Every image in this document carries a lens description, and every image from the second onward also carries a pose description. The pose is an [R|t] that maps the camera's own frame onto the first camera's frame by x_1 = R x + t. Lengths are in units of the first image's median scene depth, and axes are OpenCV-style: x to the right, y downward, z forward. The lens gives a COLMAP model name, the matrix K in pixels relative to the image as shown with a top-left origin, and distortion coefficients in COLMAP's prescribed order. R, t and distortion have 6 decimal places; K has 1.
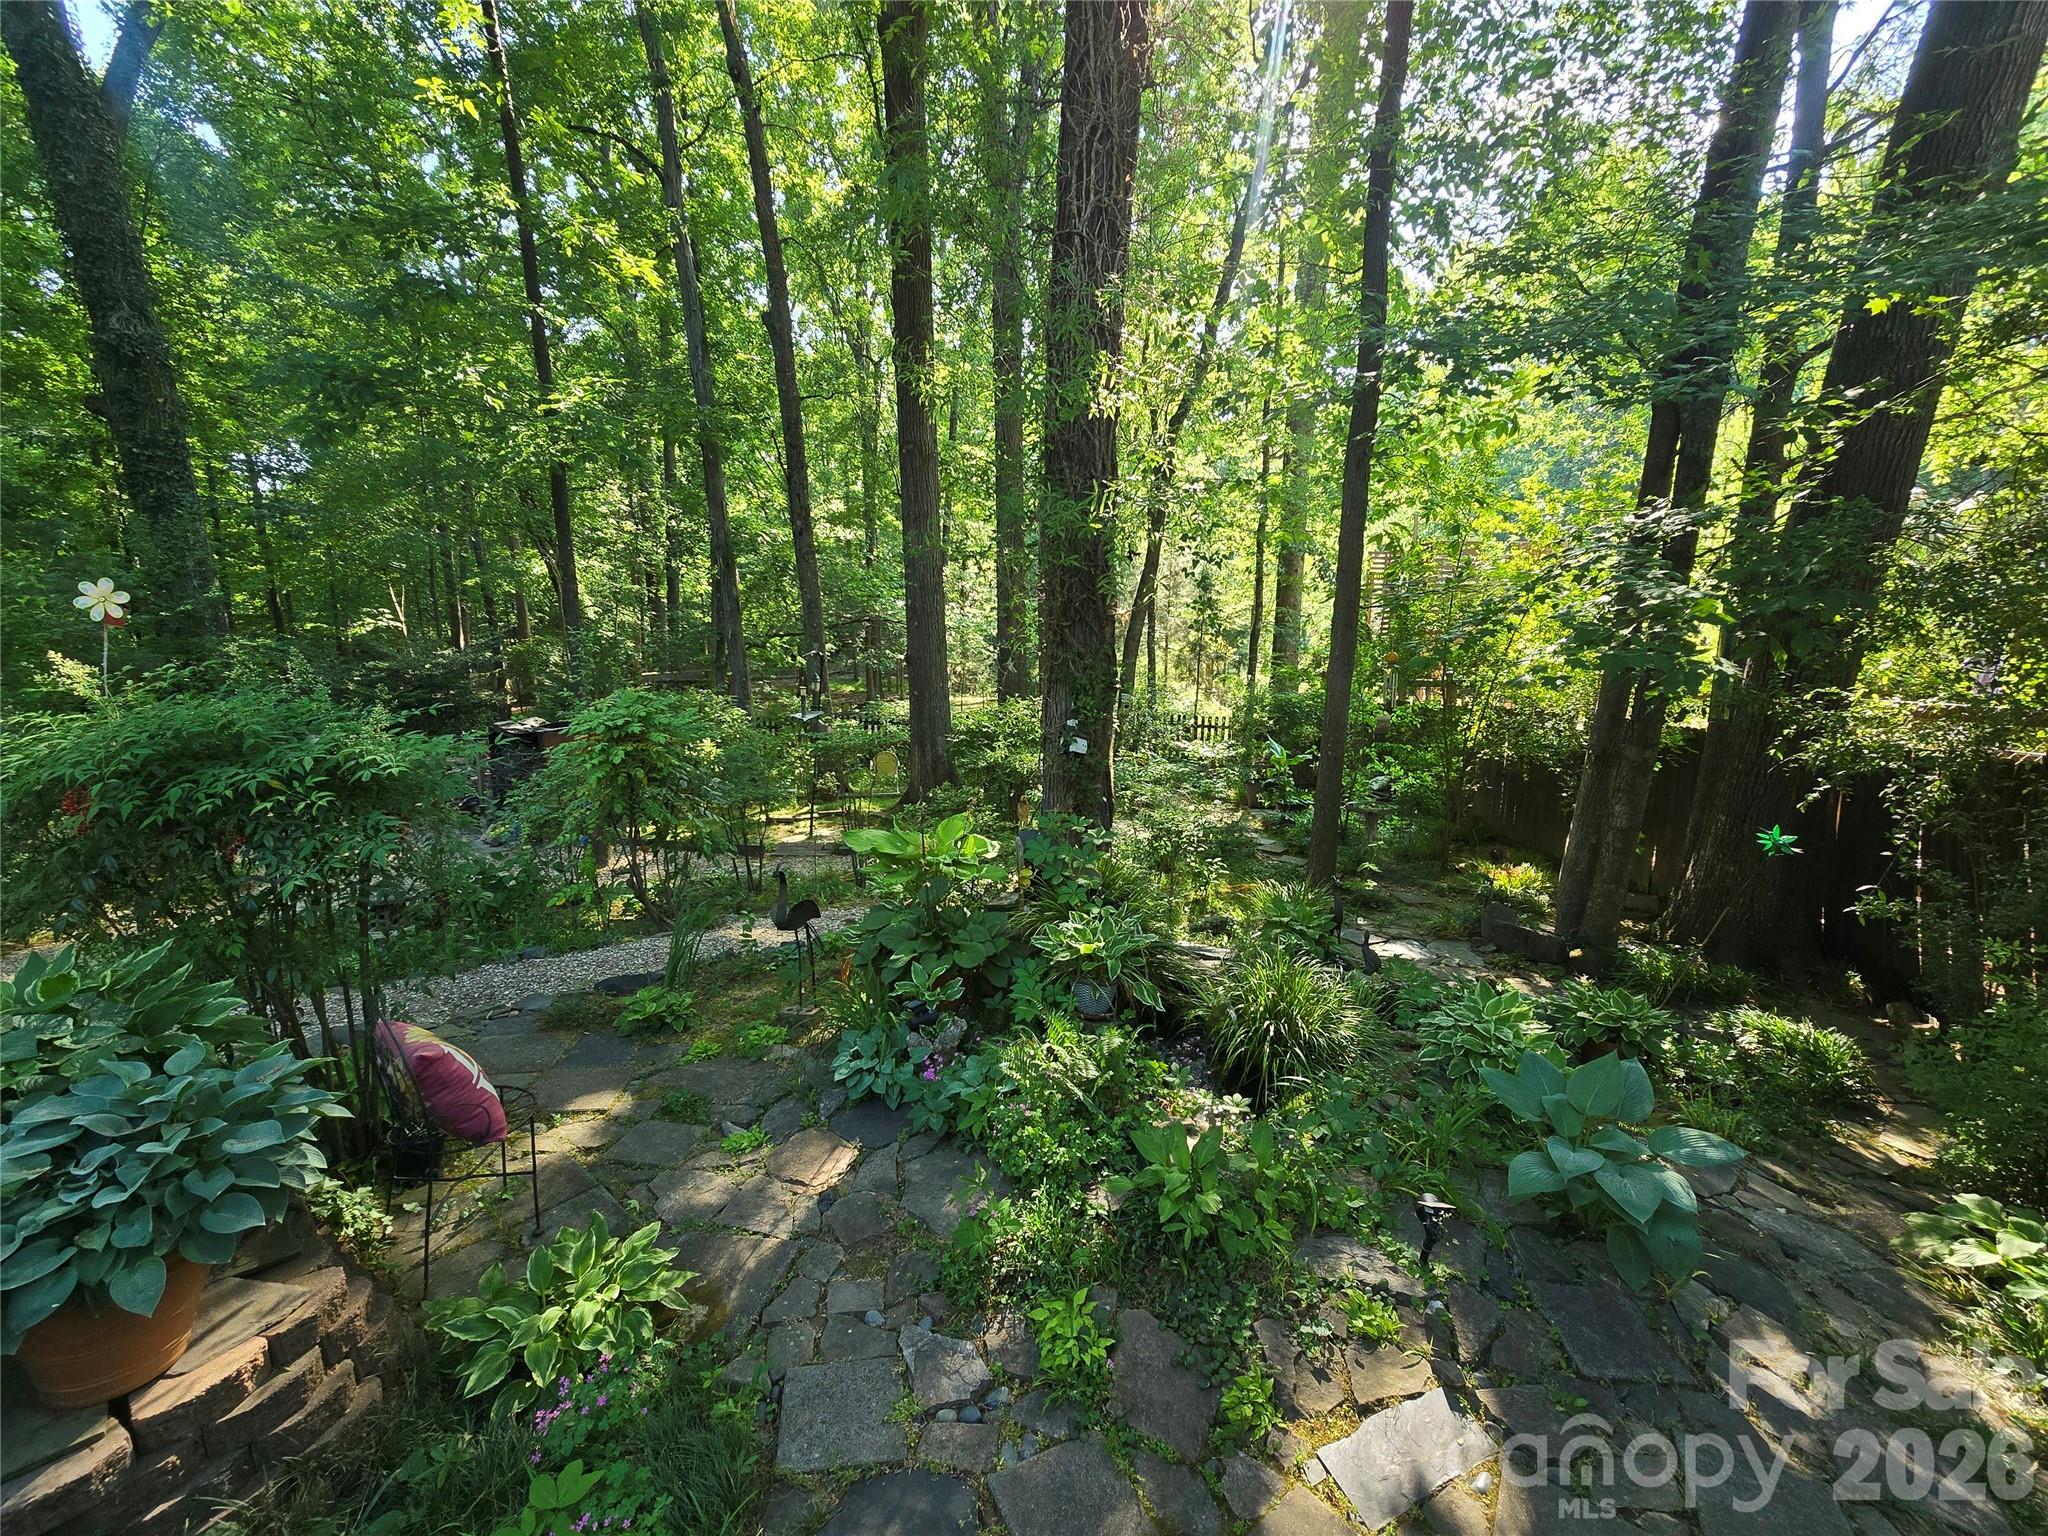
lens RADIAL K [[834.4, 0, 1024.0], [0, 834.4, 768.0], [0, 0, 1]] dist [-0.000153, 0.000006]
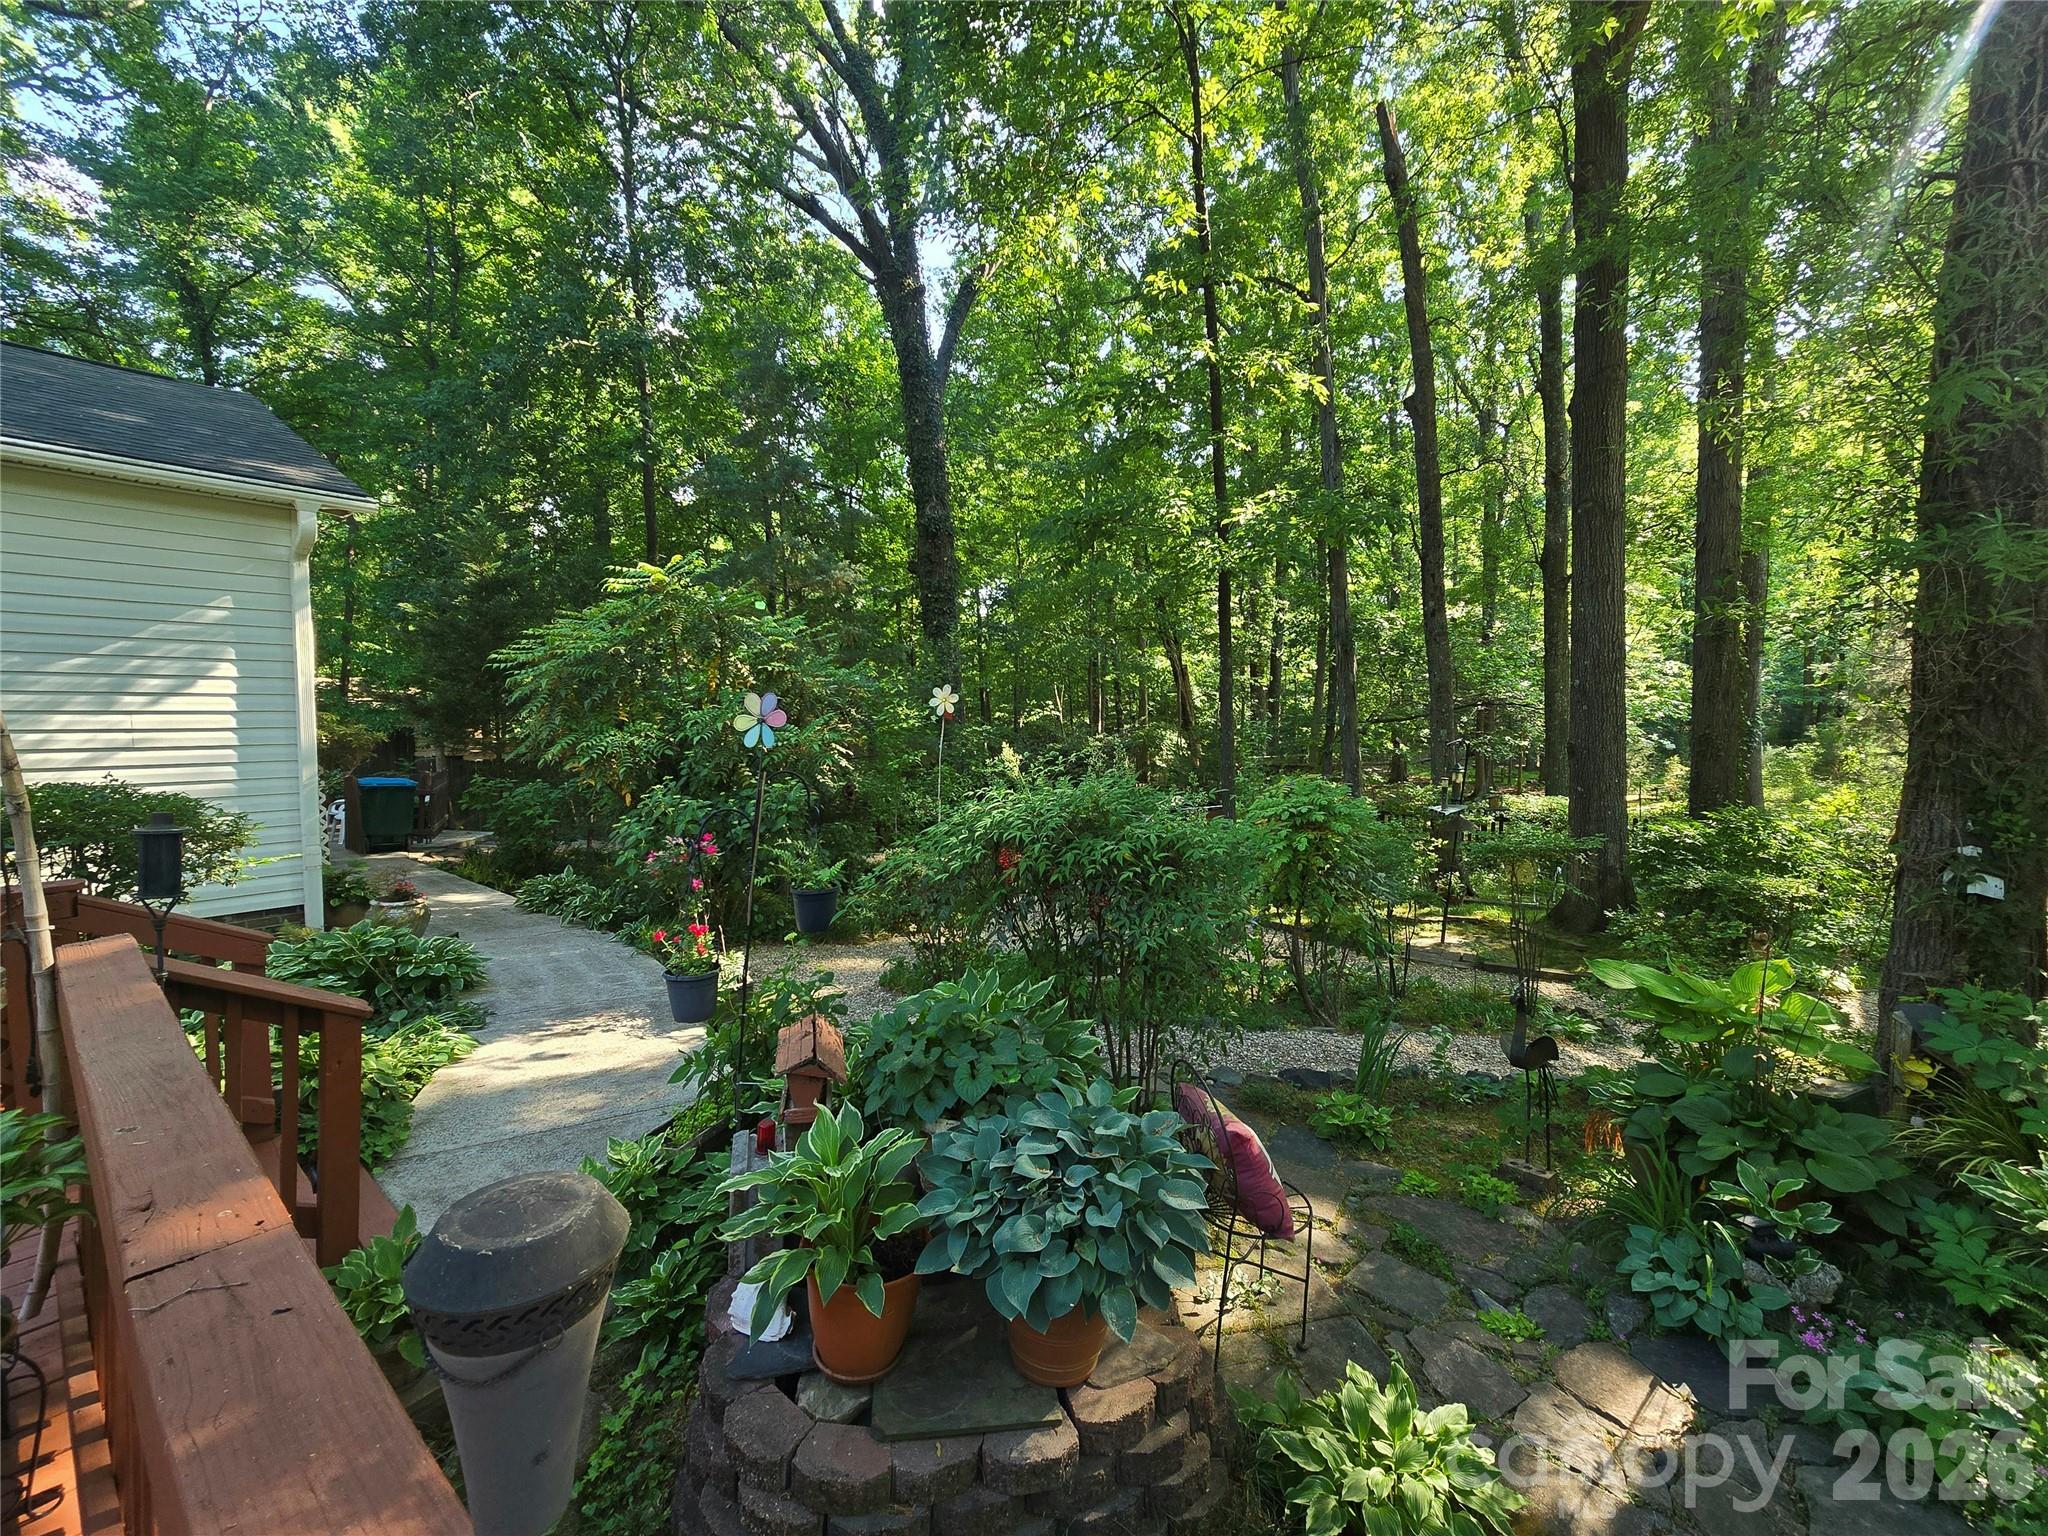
lens RADIAL K [[834.4, 0, 1024.0], [0, 834.4, 768.0], [0, 0, 1]] dist [-0.000153, 0.000006]
pose [[0.794704, 0.030340, -0.606238, -0.155472], [-0.090852, 0.993445, -0.069377, -0.004399], [0.600159, 0.110212, 0.792251, -0.013541]]
